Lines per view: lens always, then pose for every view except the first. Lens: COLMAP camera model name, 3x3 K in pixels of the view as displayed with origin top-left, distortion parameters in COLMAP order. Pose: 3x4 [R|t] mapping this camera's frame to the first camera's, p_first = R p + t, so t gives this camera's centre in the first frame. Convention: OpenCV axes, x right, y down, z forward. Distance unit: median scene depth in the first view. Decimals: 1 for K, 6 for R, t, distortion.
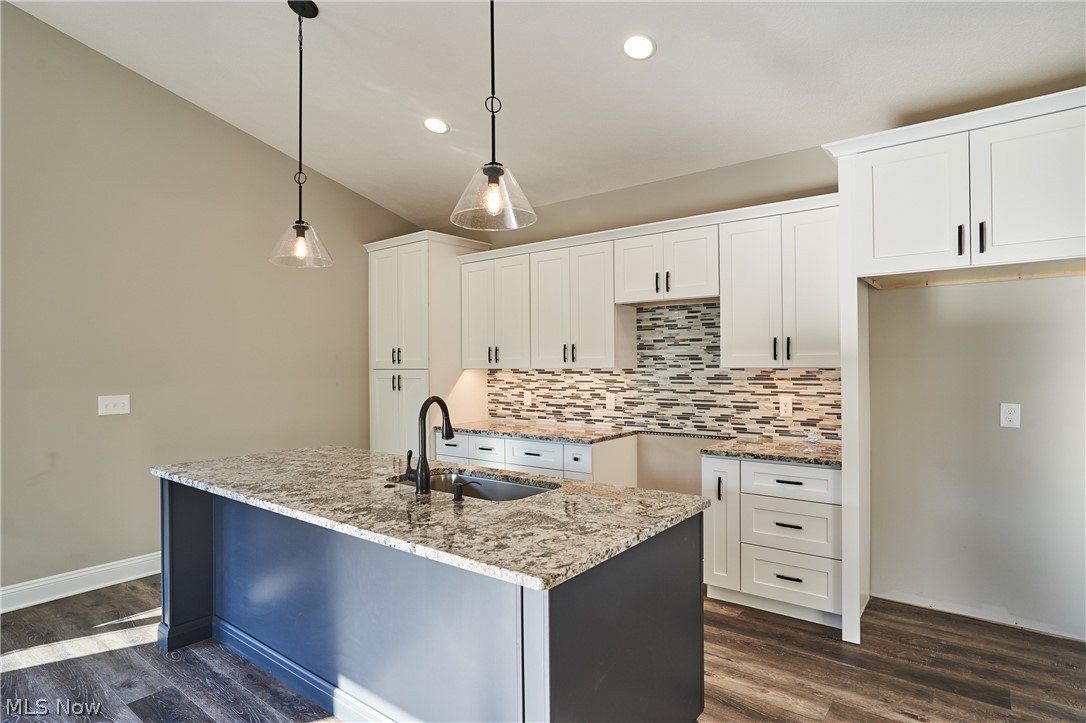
lens RADIAL K [[600.4, 0, 535.8], [0, 600.4, 368.3], [0, 0, 1]] dist [-0.027928, 0.003718]
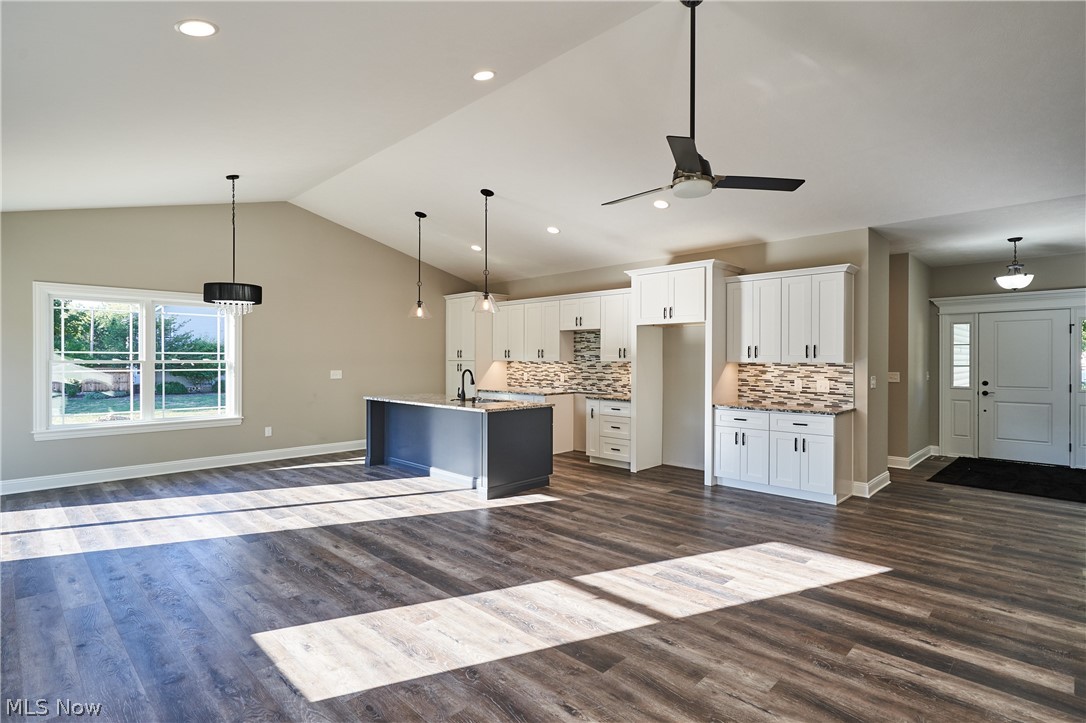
lens RADIAL K [[554.8, 0, 542.6], [0, 554.8, 364.1], [0, 0, 1]] dist [-0.000011, 0.002162]
pose [[0.994888, 0.011247, -0.100358, 0.267991], [-0.010944, 0.999934, 0.003571, 0.003915], [0.100391, -0.002455, 0.994945, -0.948410]]
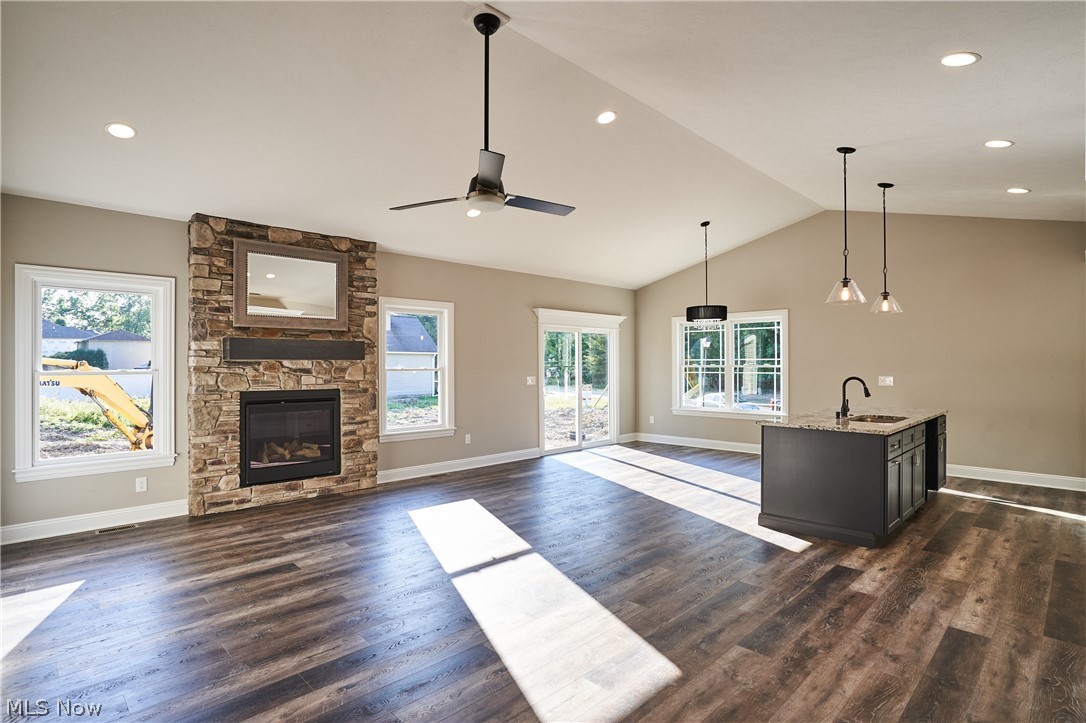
lens RADIAL K [[564.0, 0, 533.8], [0, 564.0, 364.6], [0, 0, 1]] dist [-0.036438, 0.011037]
pose [[-0.120009, 0.012149, -0.992698, 1.219378], [-0.003624, 0.999913, 0.012675, -0.015508], [0.992766, 0.005118, -0.119954, 0.019289]]
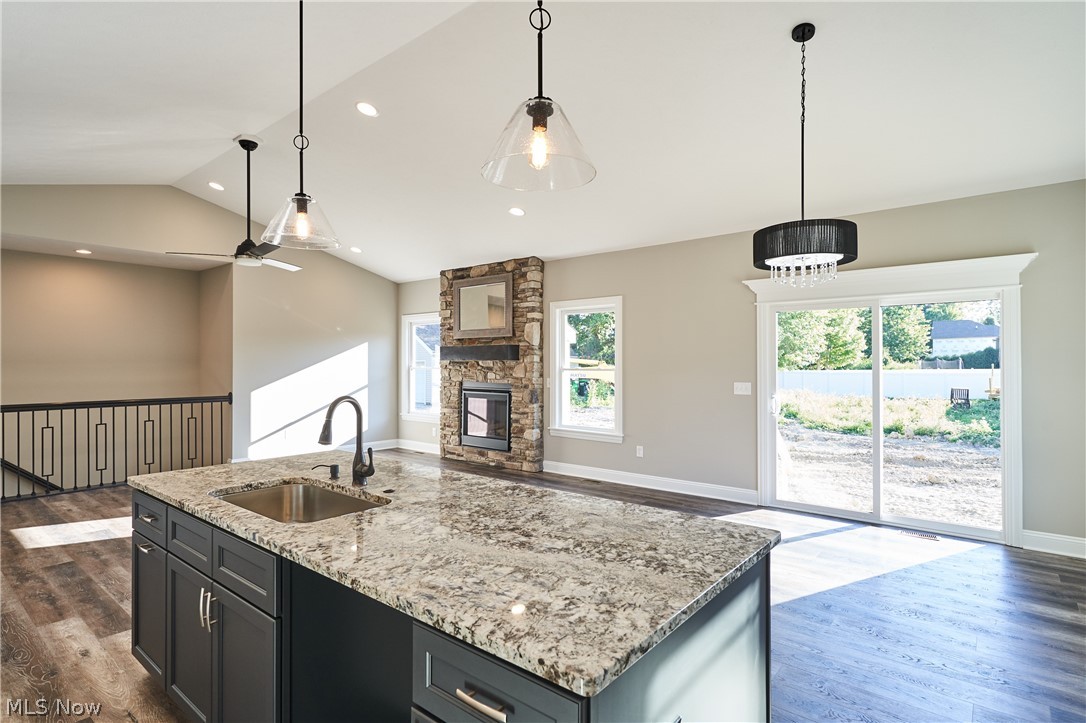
lens RADIAL K [[554.8, 0, 533.2], [0, 554.8, 356.5], [0, 0, 1]] dist [-0.000011, 0.002162]
pose [[-0.999478, 0.010521, 0.030532, -0.291510], [0.010318, 0.999924, -0.006794, -0.005994], [-0.030601, -0.006475, -0.999511, 1.112921]]
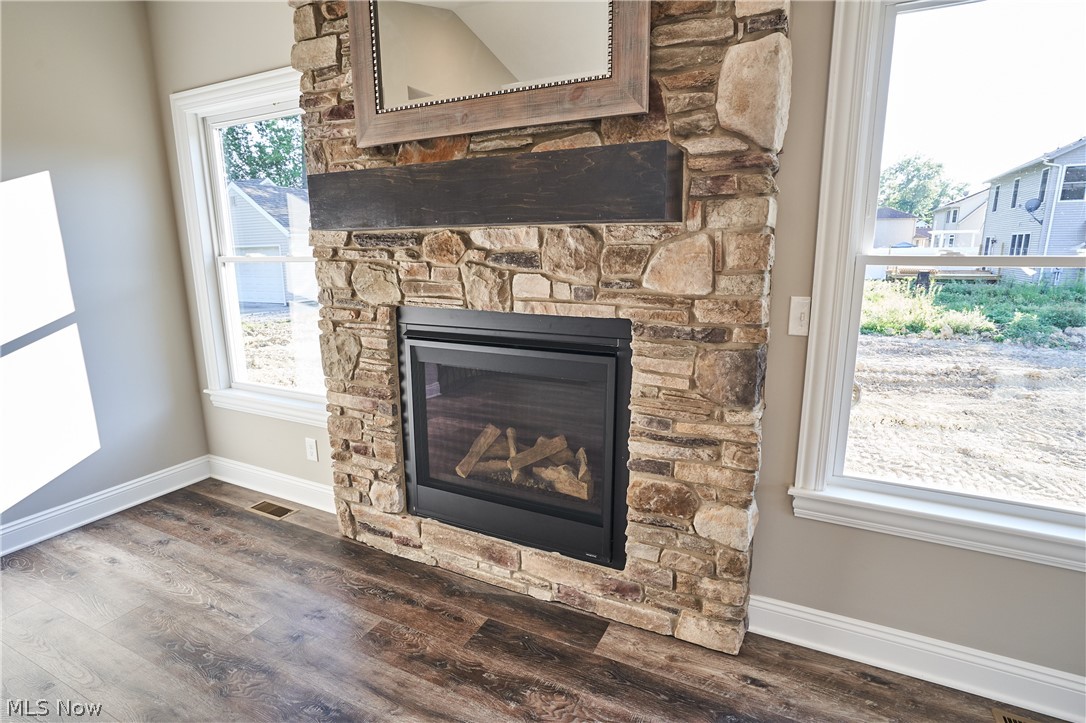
lens RADIAL K [[564.0, 0, 539.8], [0, 564.0, 368.0], [0, 0, 1]] dist [-0.036438, 0.011037]
pose [[-0.979002, 0.061098, -0.194481, -0.008124], [0.018019, 0.976230, 0.215987, 0.007352], [0.203055, 0.207947, -0.956832, -0.233201]]
